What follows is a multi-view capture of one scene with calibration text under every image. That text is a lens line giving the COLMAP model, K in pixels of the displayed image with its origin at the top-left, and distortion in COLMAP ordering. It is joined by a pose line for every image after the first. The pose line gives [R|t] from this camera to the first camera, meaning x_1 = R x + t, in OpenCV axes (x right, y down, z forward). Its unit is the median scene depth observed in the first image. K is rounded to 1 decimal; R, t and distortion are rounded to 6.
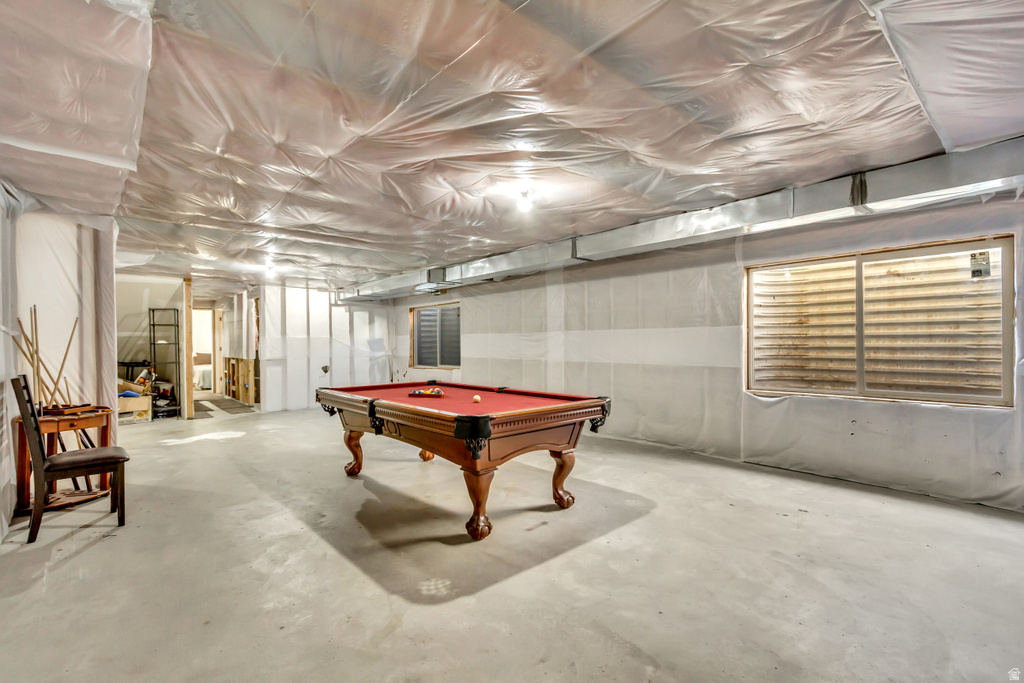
lens RADIAL K [[468.5, 0, 512.6], [0, 468.5, 347.1], [0, 0, 1]] dist [0.010336, -0.004362]
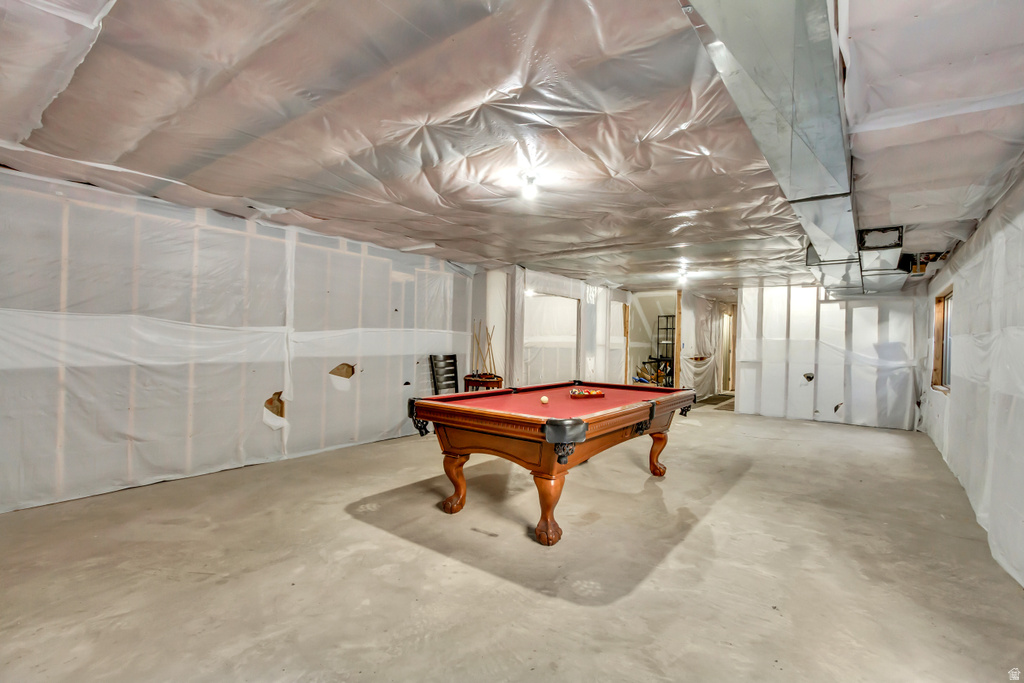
lens RADIAL K [[468.5, 0, 512.6], [0, 468.5, 347.1], [0, 0, 1]] dist [0.010336, -0.004362]
pose [[0.190639, 0.022934, -0.981392, 0.902583], [-0.031020, 0.999369, 0.017328, -0.014696], [0.981170, 0.027140, 0.191230, 0.780019]]
